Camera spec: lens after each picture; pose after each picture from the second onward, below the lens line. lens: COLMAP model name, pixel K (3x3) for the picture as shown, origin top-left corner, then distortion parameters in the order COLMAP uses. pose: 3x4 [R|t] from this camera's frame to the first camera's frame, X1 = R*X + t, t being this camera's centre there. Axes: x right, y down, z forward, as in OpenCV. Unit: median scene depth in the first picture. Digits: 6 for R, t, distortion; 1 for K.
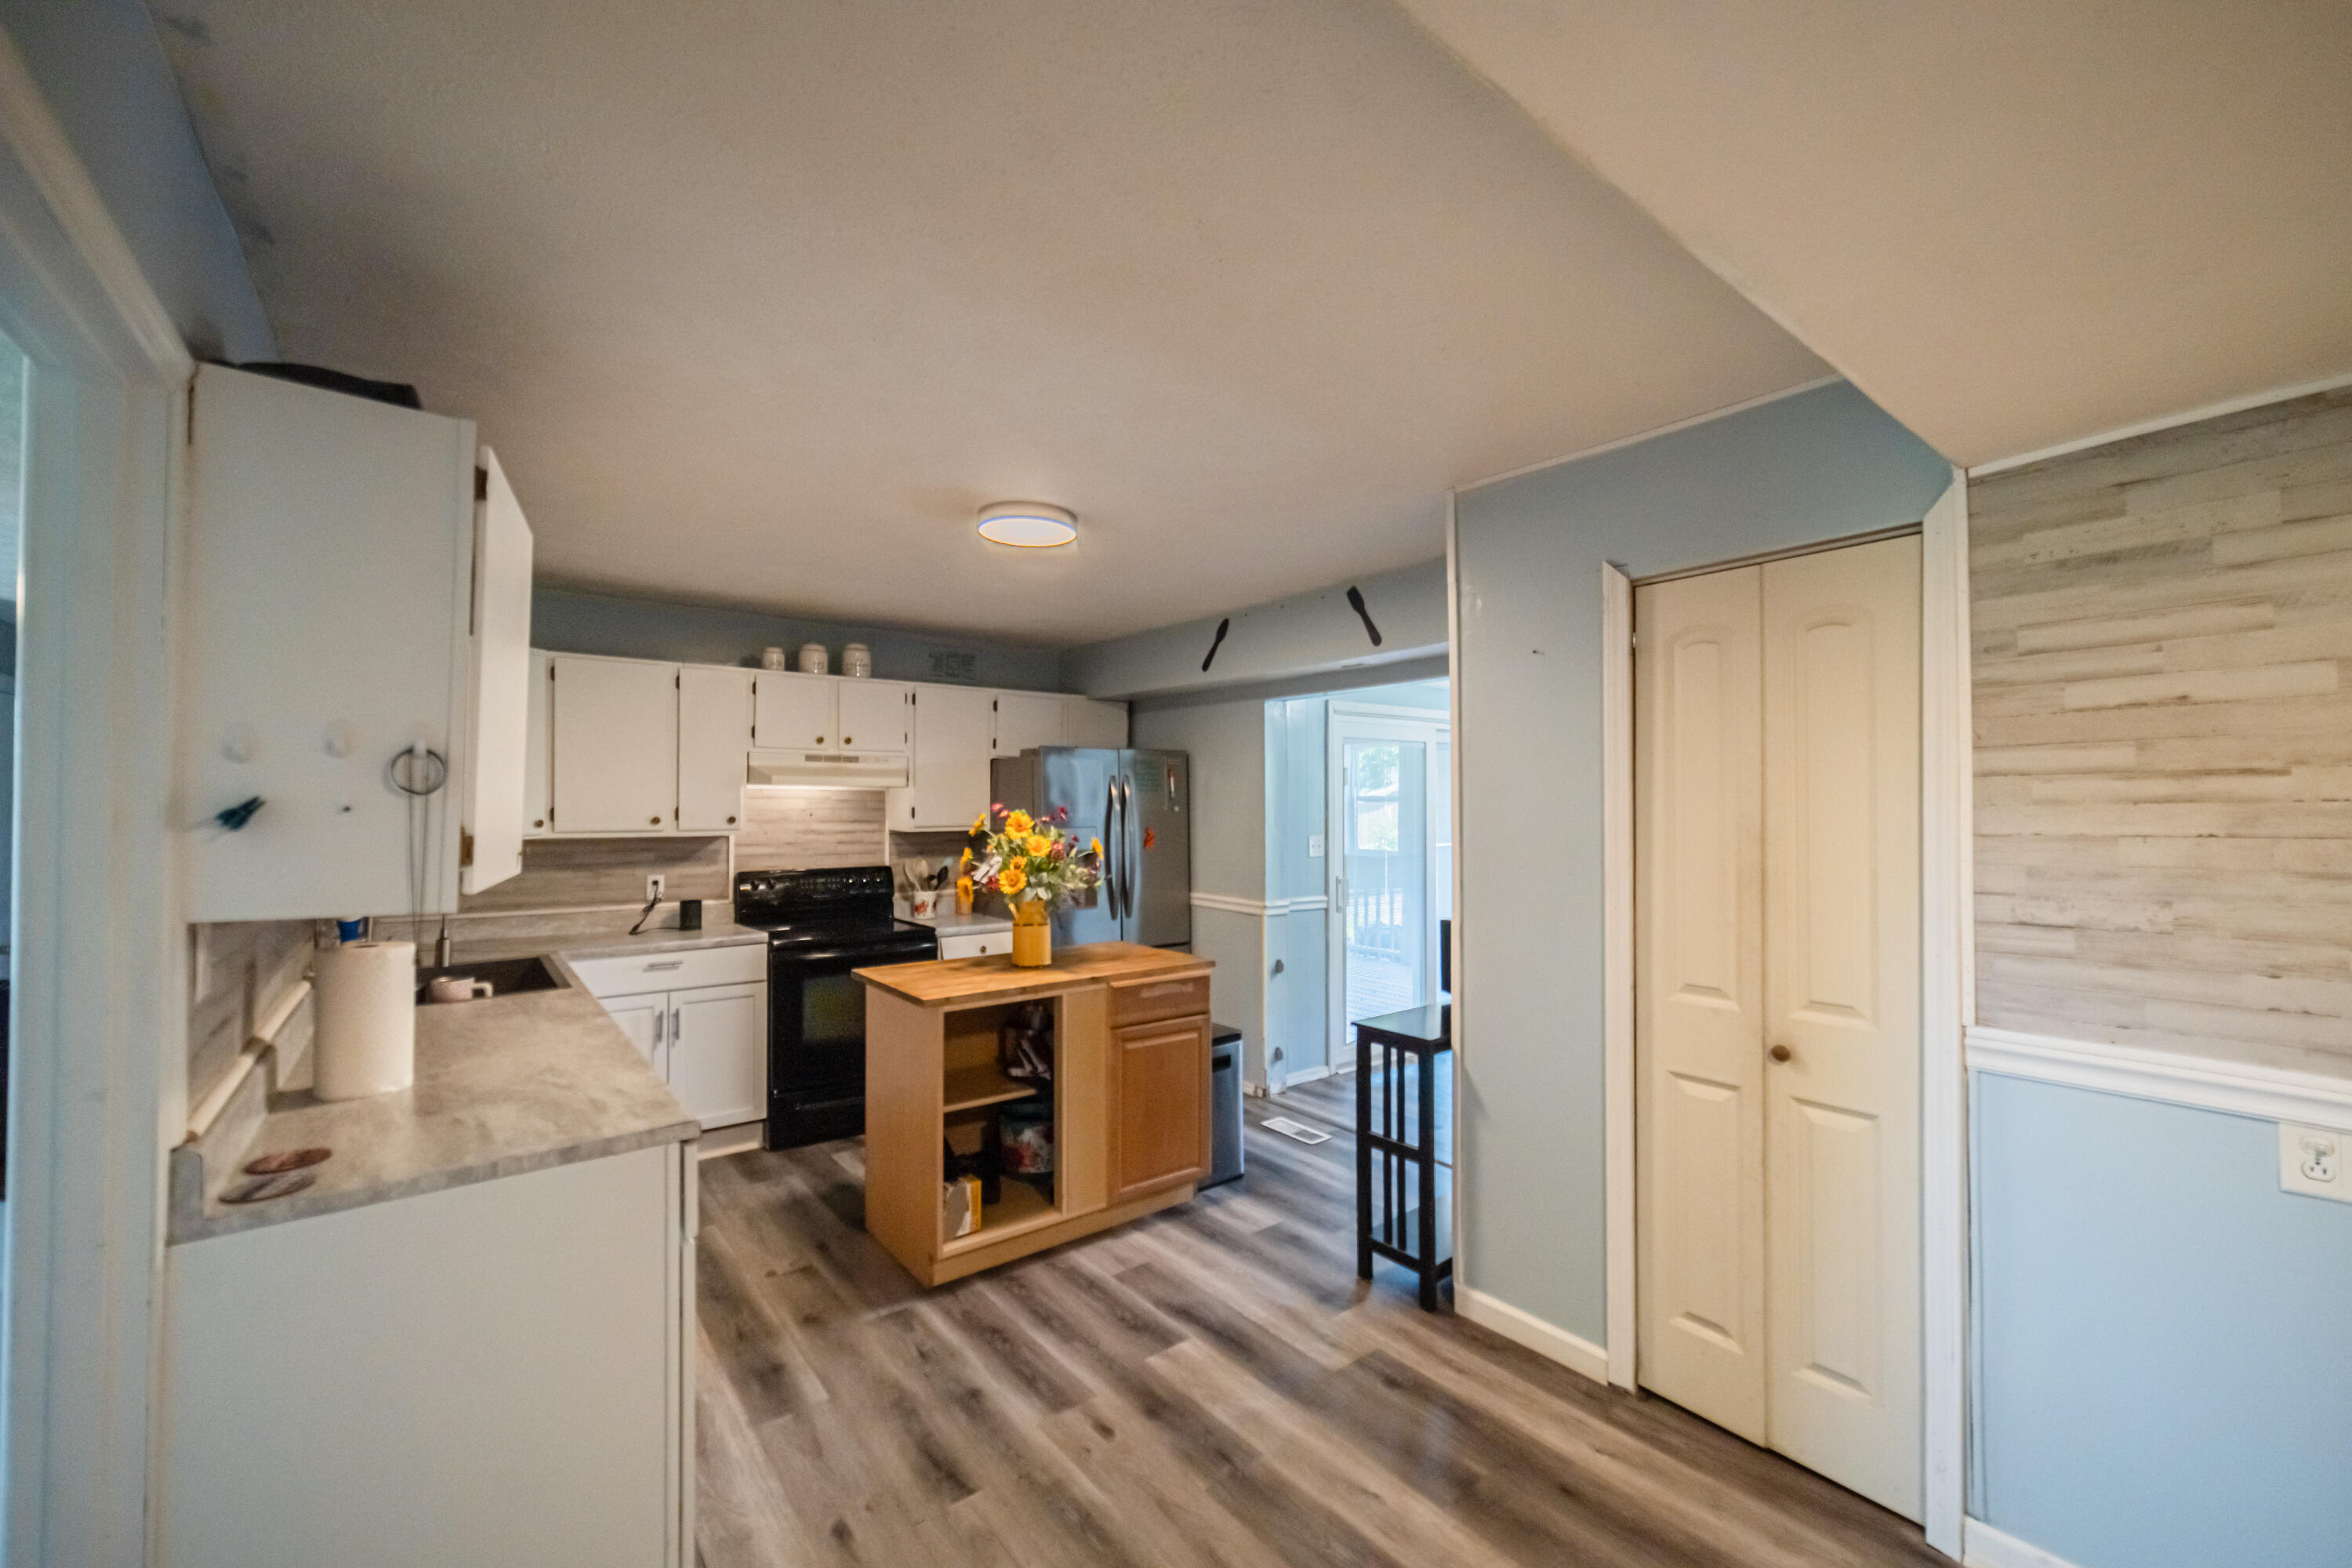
lens RADIAL K [[931.3, 0, 1176.0], [0, 931.3, 784.0], [0, 0, 1]] dist [-0.002319, 0.000232]
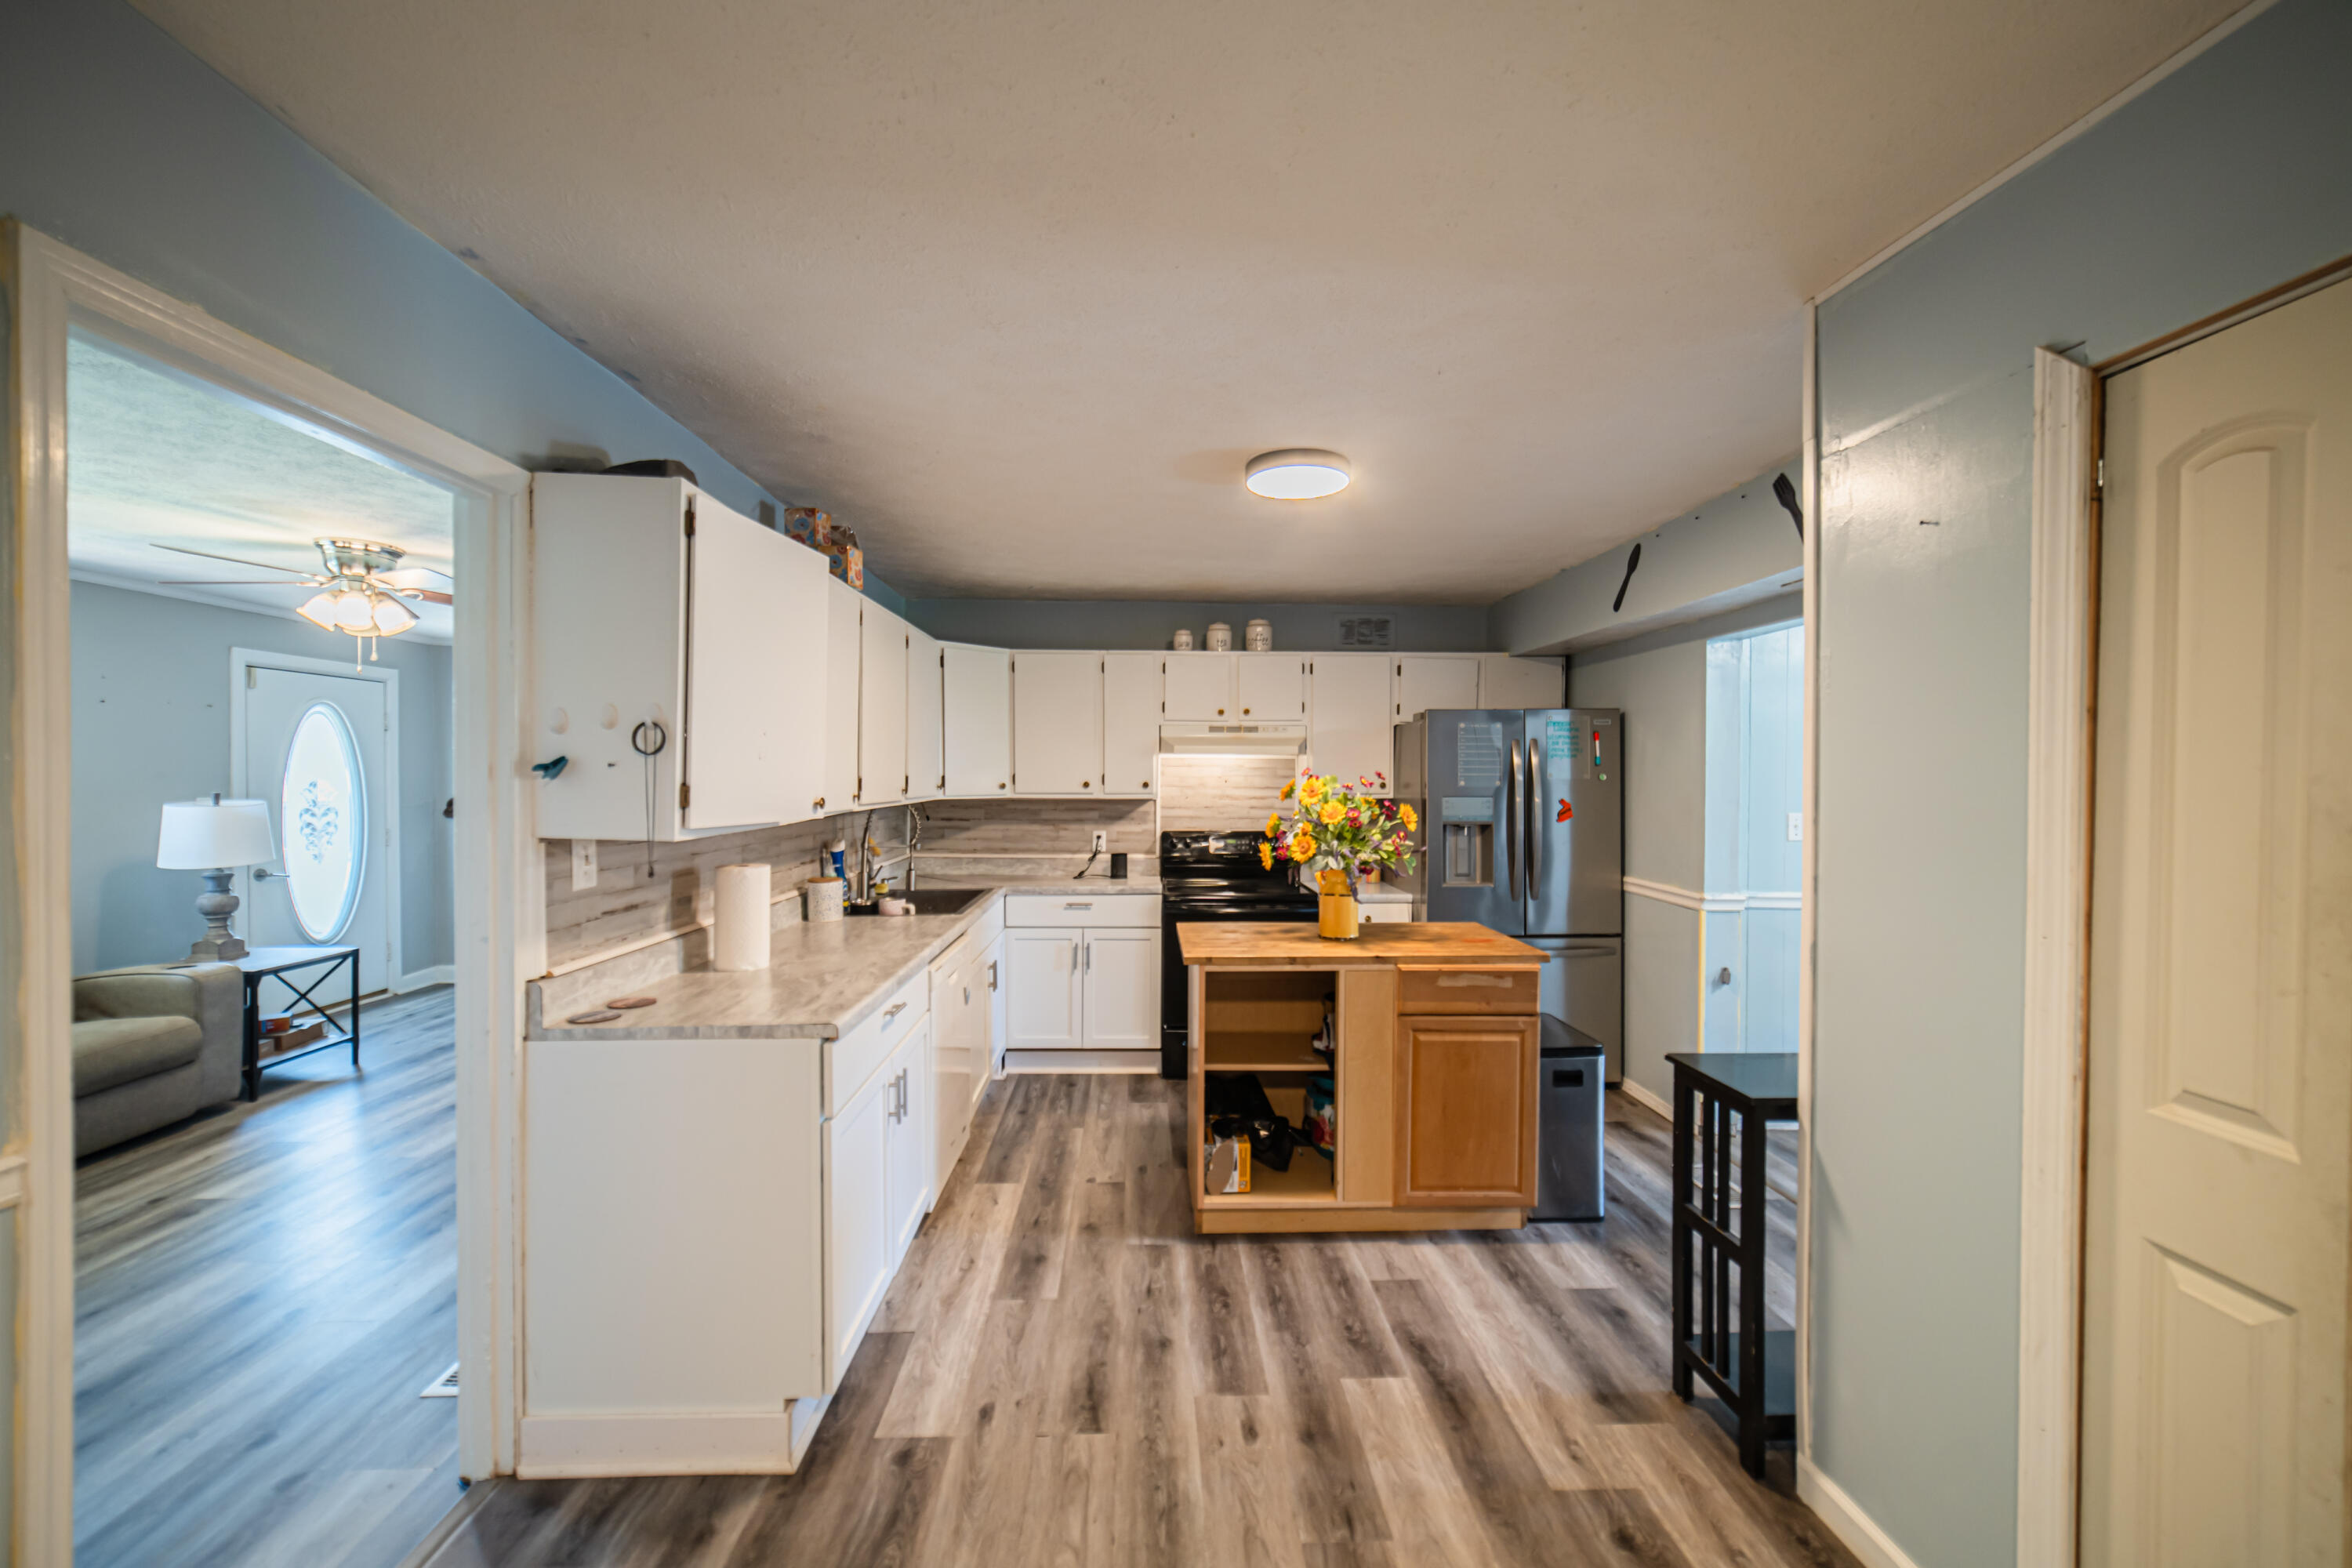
lens RADIAL K [[904.9, 0, 1176.0], [0, 904.9, 784.0], [0, 0, 1]] dist [0.000493, 0.001032]
pose [[0.807772, 0.008000, -0.589441, 0.291680], [0.009208, 0.999615, 0.026185, 0.012232], [0.589424, -0.026579, 0.807387, 0.173008]]
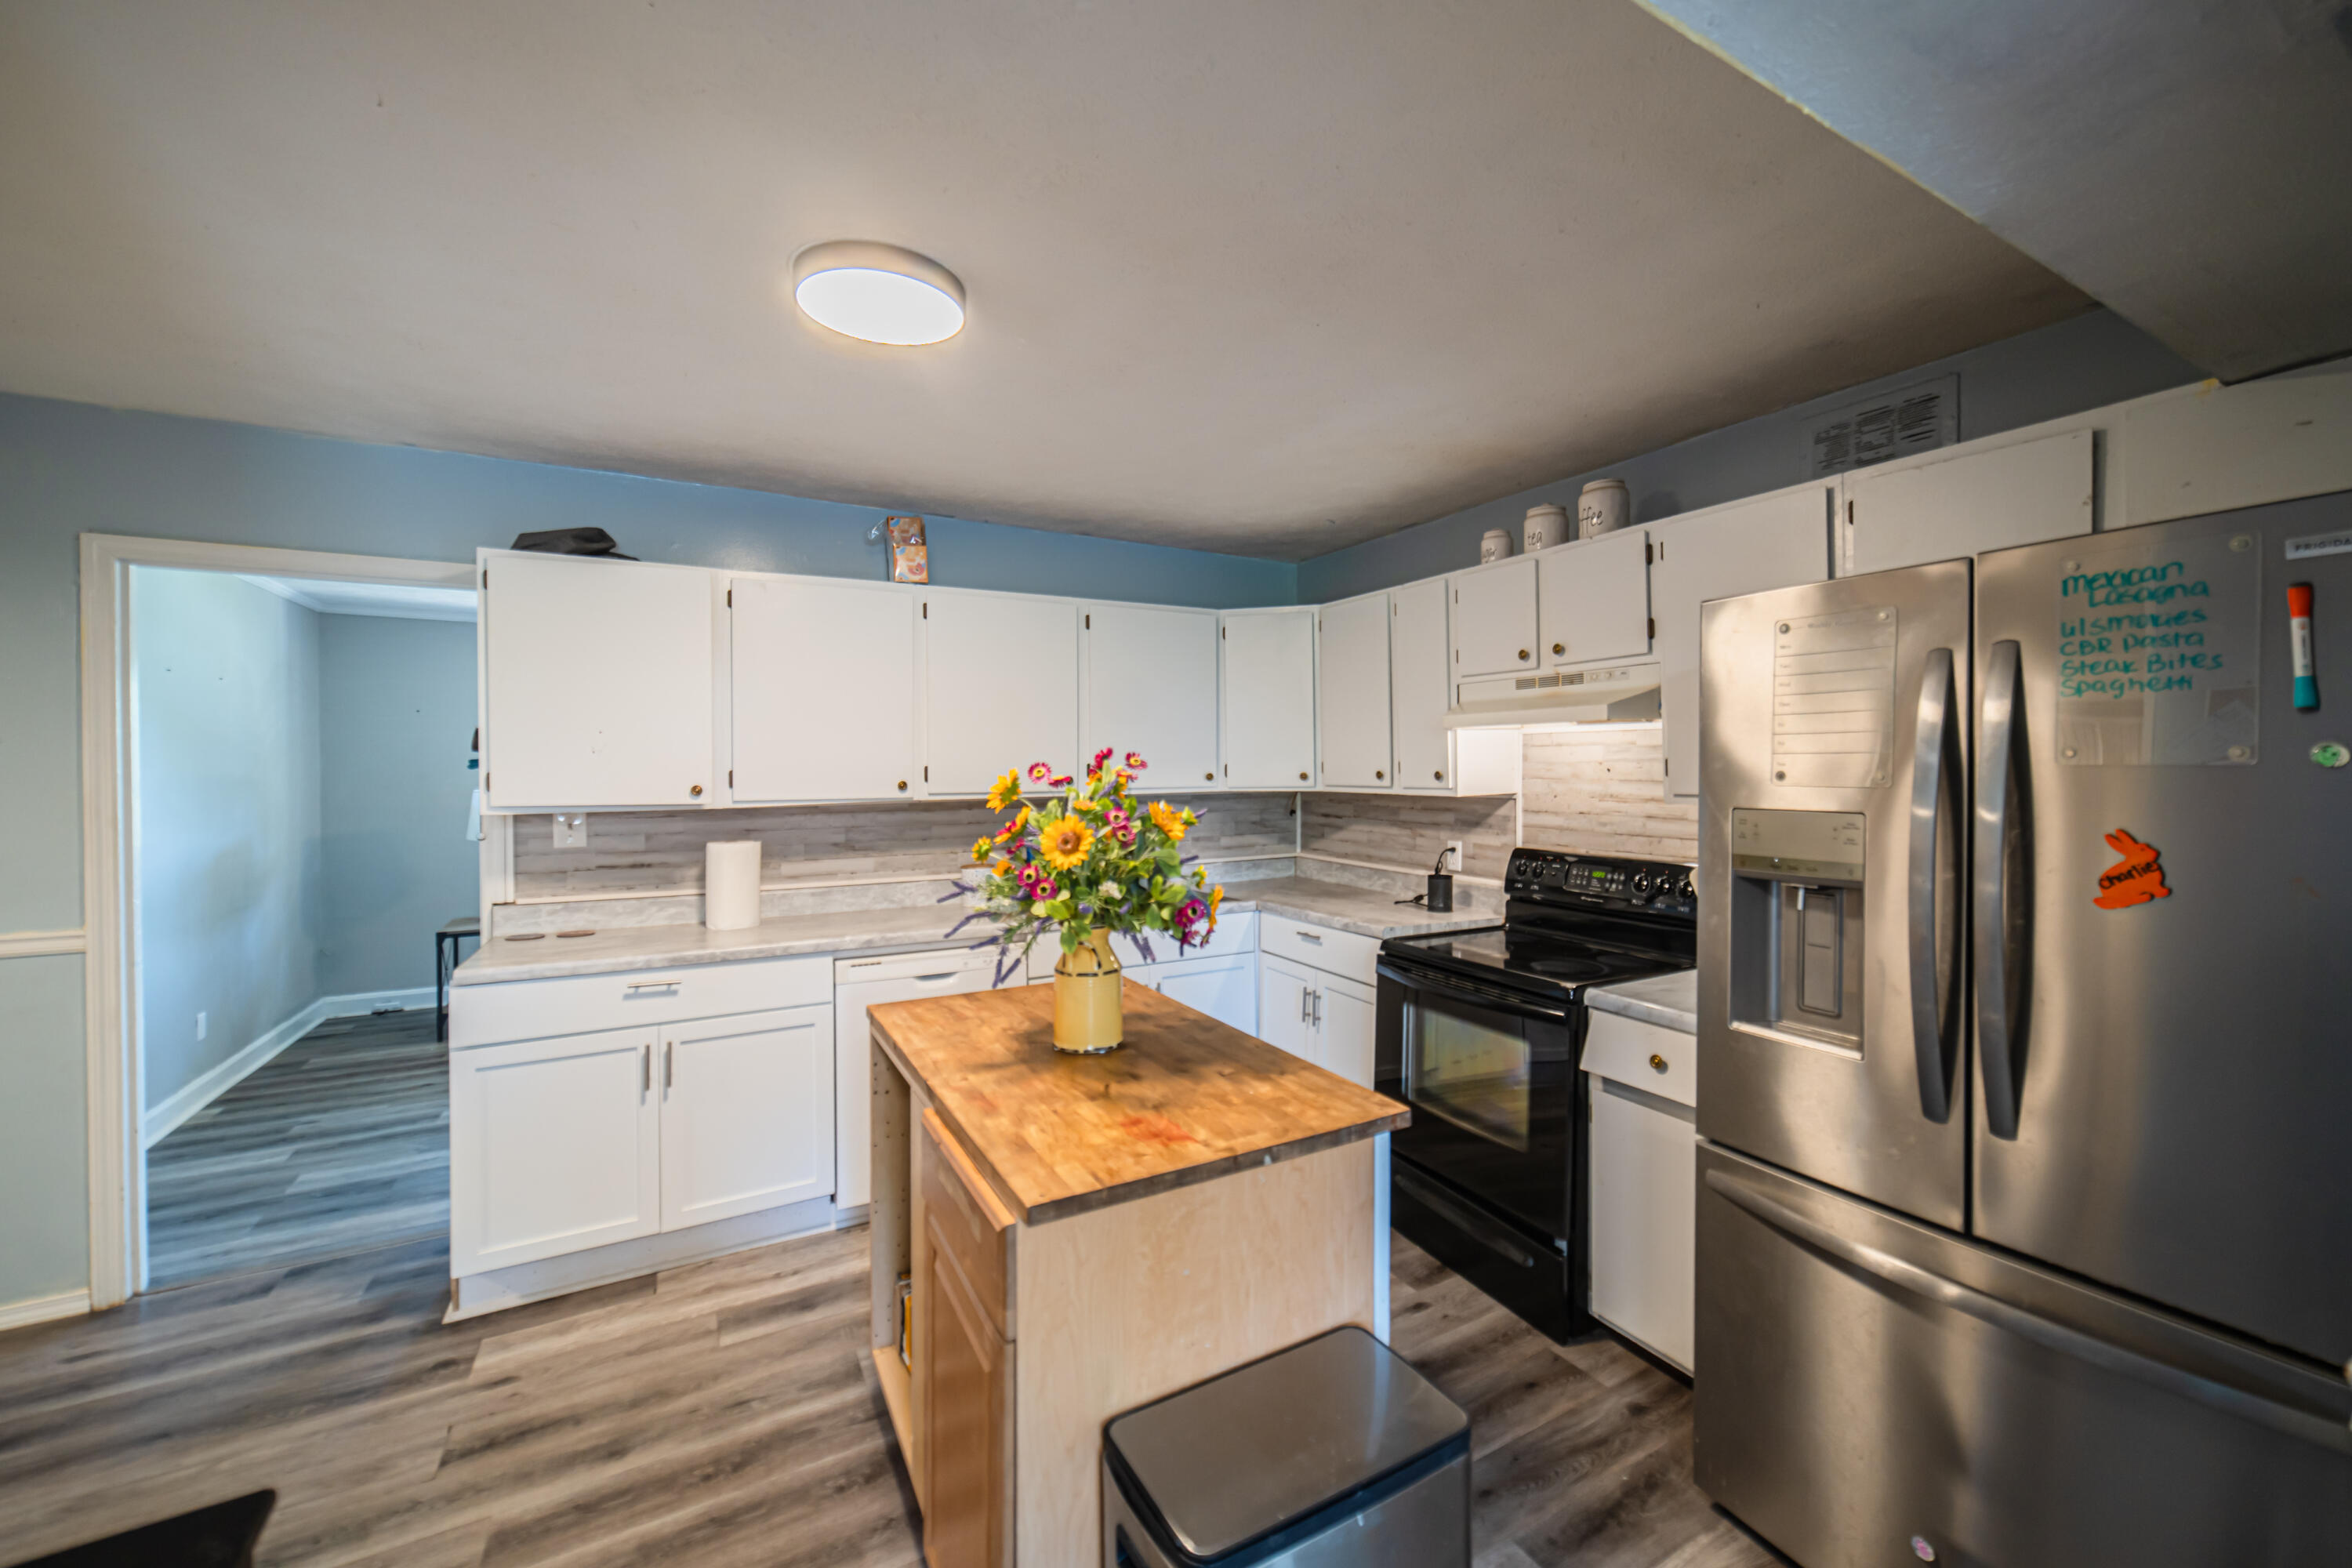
lens RADIAL K [[930.9, 0, 1256.6], [0, 930.9, 774.7], [0, 0, 1]] dist [-0.001468, -0.000144]
pose [[-0.122834, 0.010267, -0.992374, 0.421181], [0.026037, 0.999636, 0.007119, 0.039699], [0.992086, -0.024964, -0.123057, 1.322840]]
